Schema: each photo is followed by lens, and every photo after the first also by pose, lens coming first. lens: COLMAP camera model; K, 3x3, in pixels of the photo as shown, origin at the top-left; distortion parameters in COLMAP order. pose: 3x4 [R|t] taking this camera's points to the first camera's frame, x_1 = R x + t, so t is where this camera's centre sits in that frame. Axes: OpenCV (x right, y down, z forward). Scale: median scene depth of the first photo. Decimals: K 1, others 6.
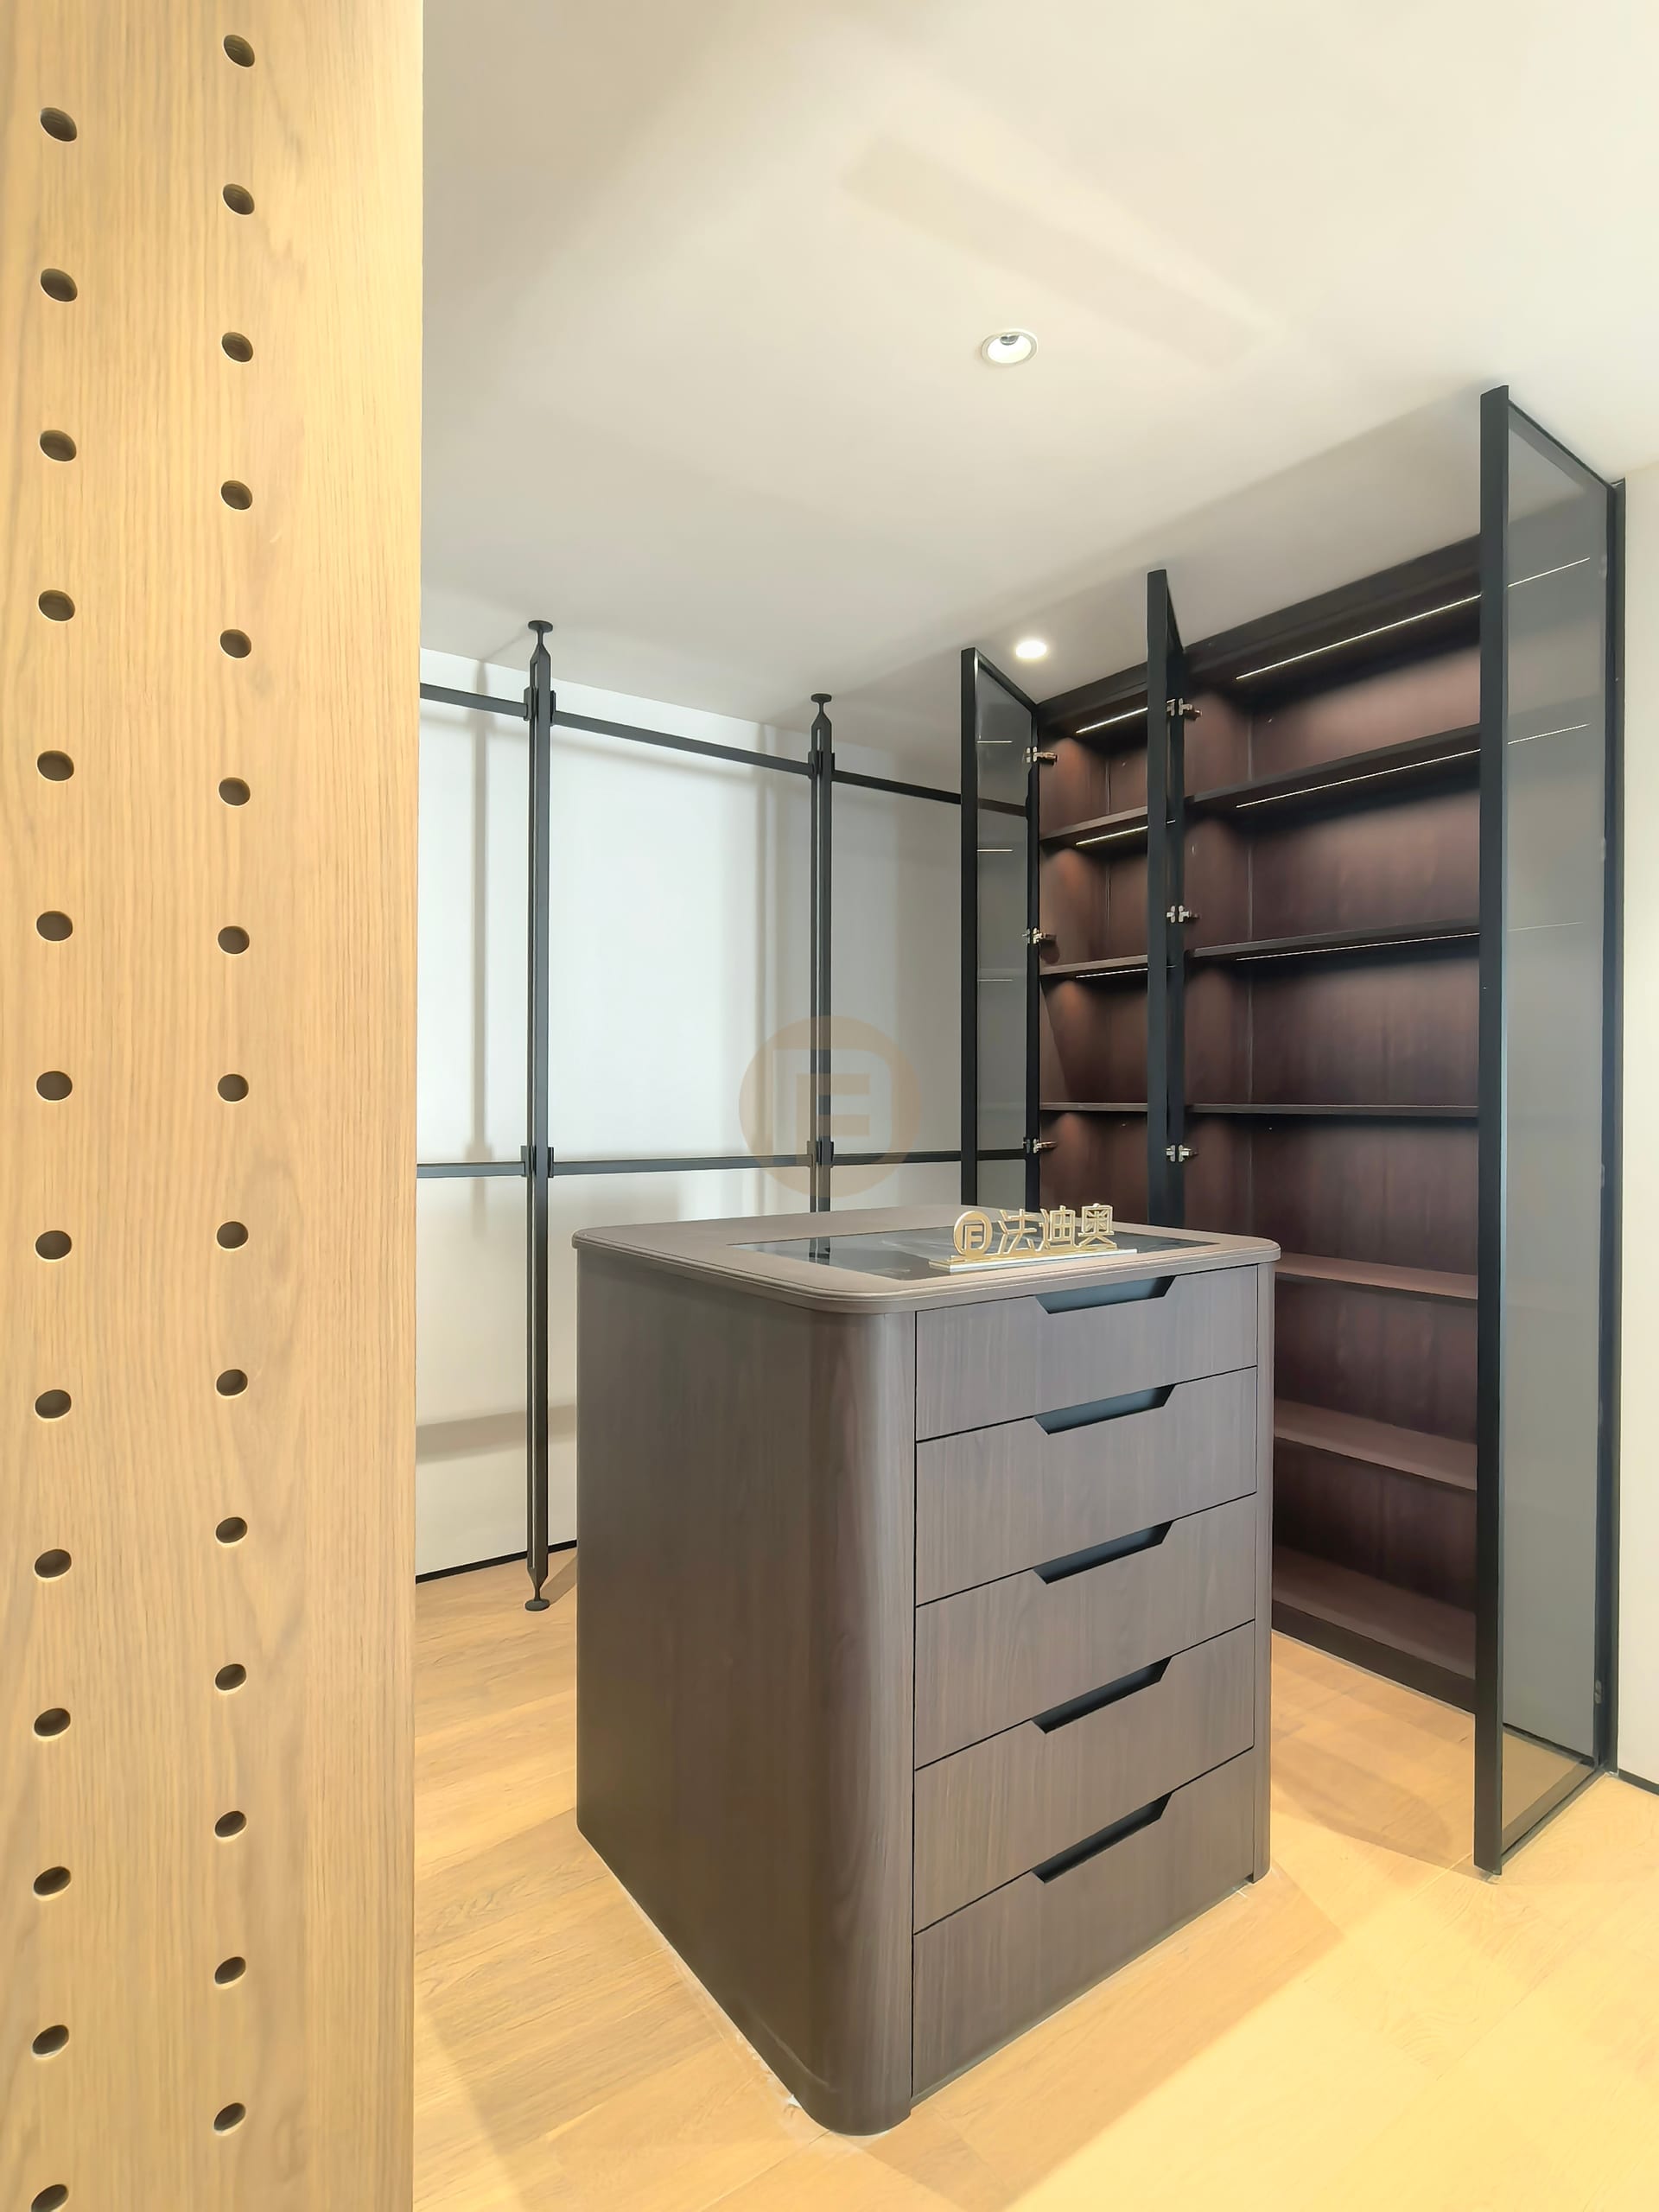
lens RADIAL K [[1177.5, 0, 824.5], [0, 1177.5, 1111.1], [0, 0, 1]] dist [-0.002232, 0.000877]
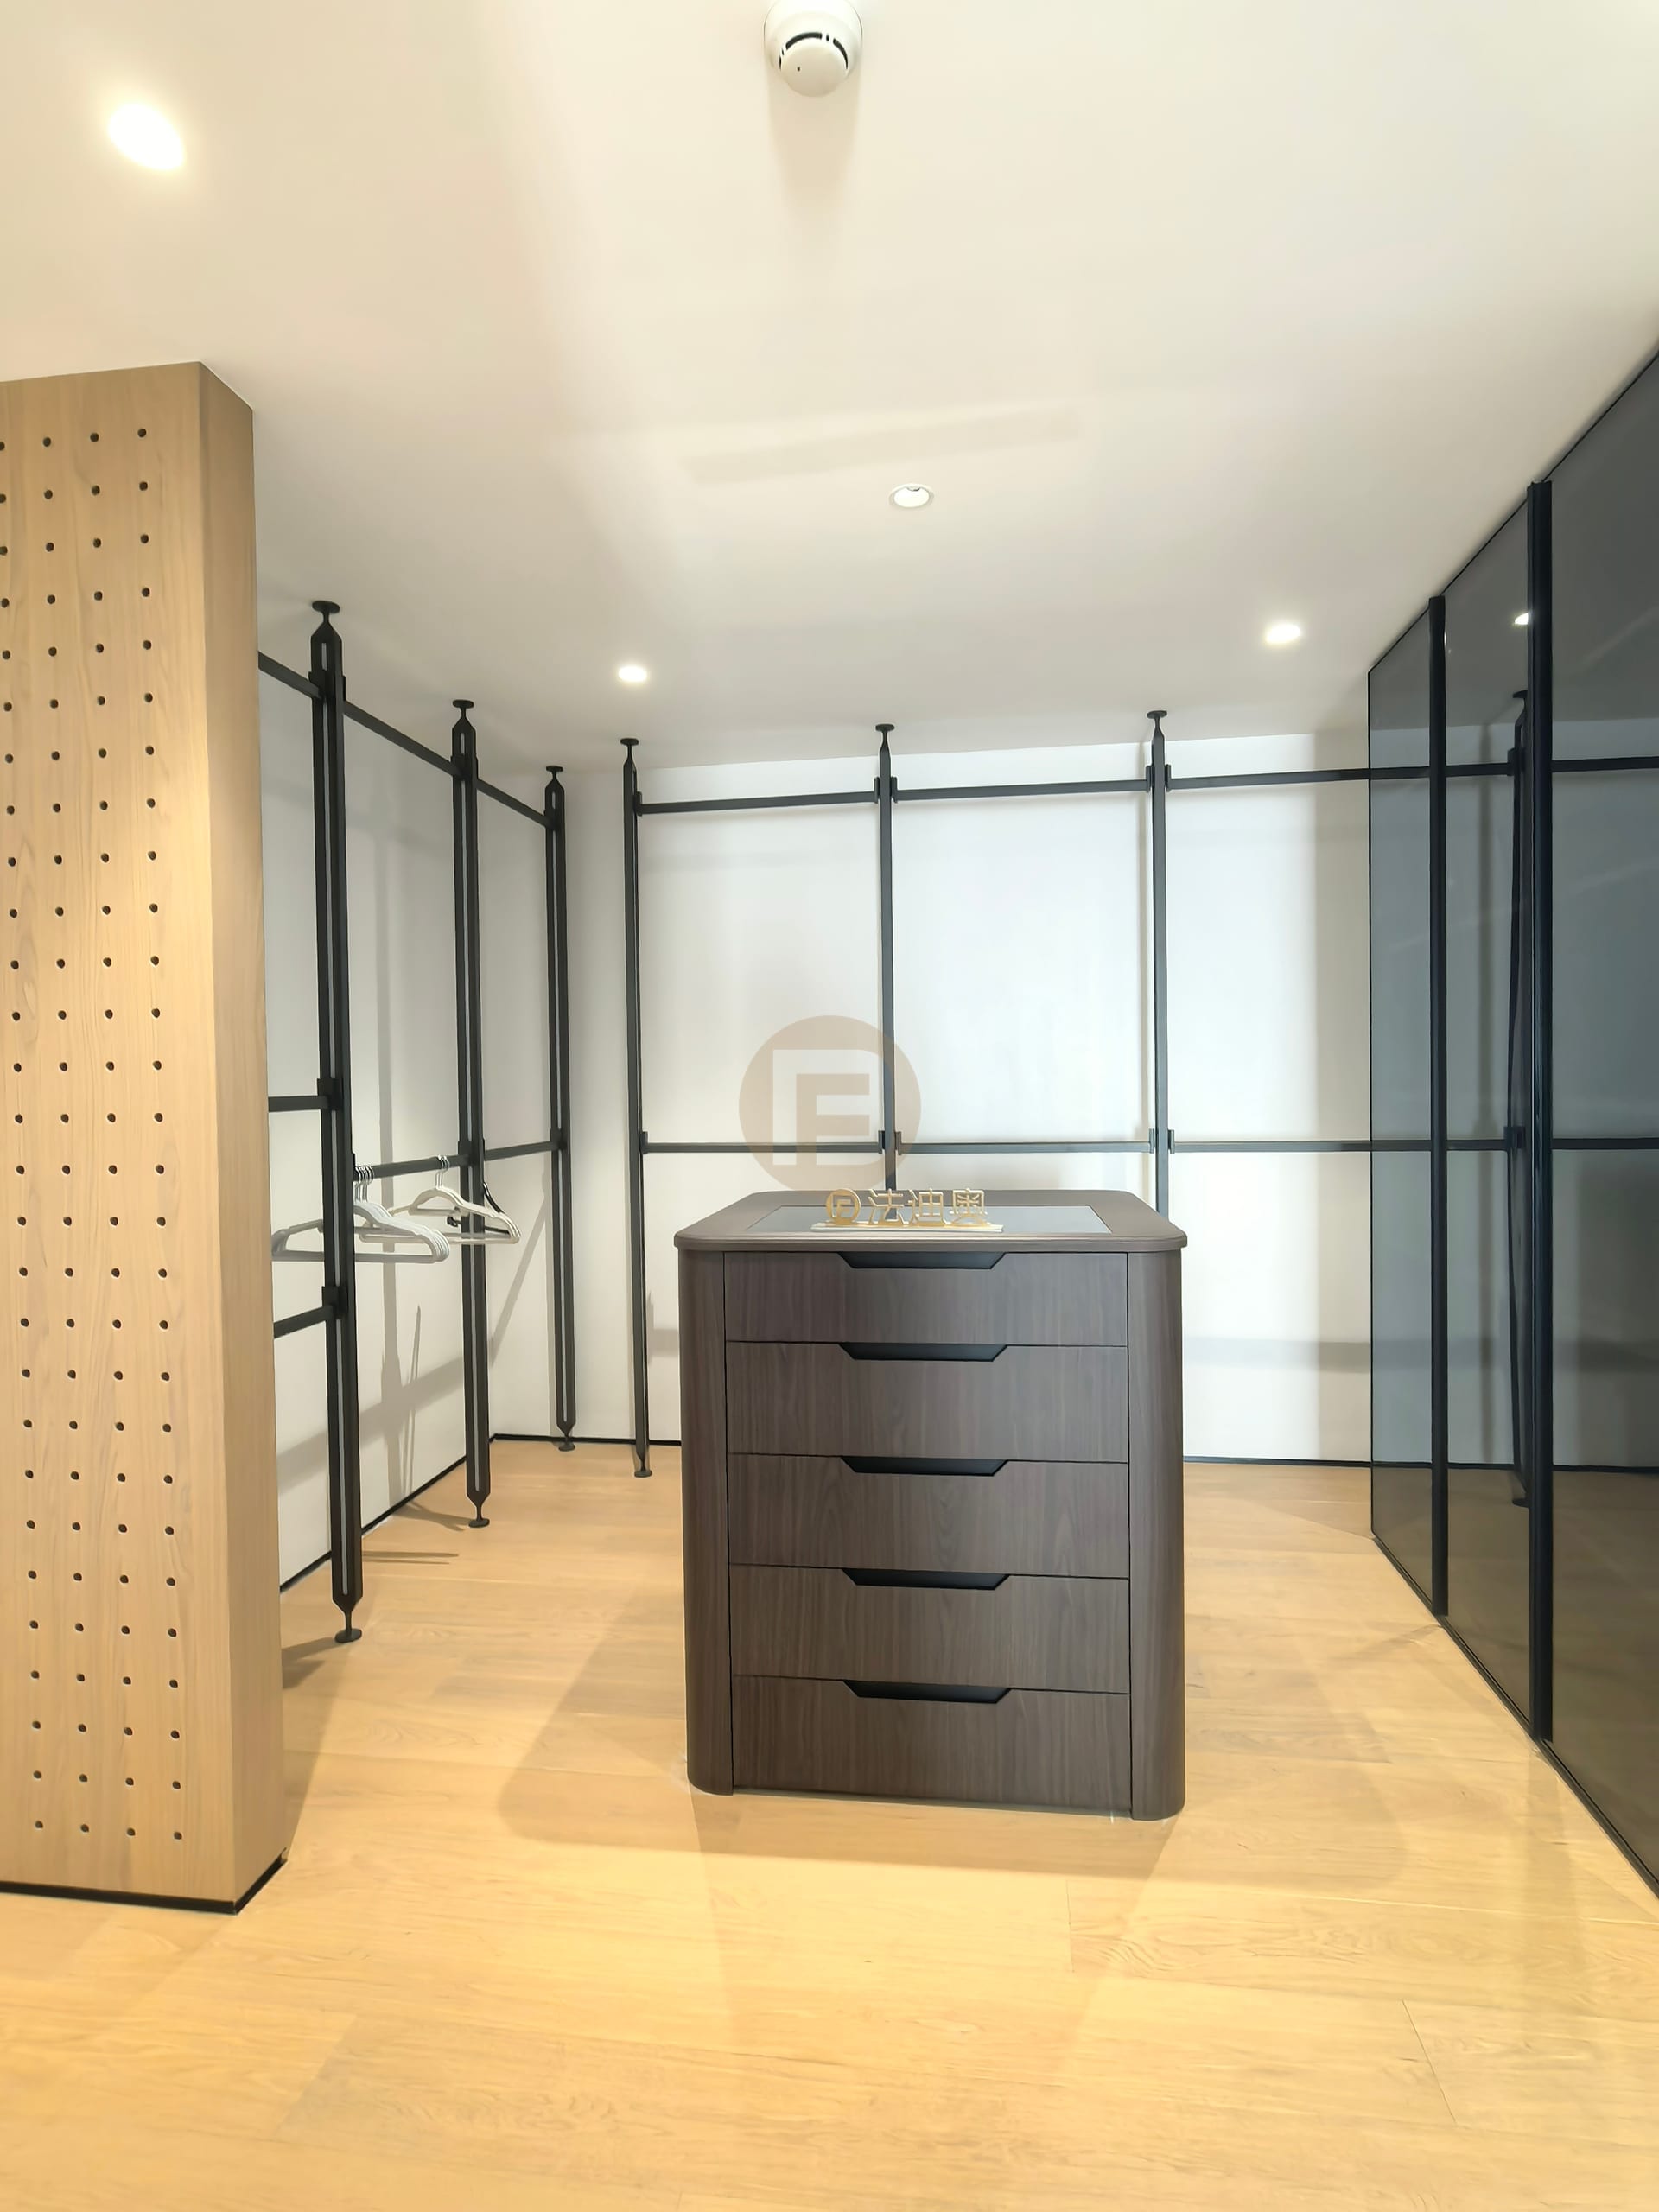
lens RADIAL K [[1177.5, 0, 820.8], [0, 1177.5, 1110.8], [0, 0, 1]] dist [-0.002232, 0.000877]
pose [[0.718362, 0.006936, -0.695635, 1.083656], [0.009840, 0.999749, 0.020129, -0.032132], [0.695600, -0.021305, 0.718114, 0.030776]]
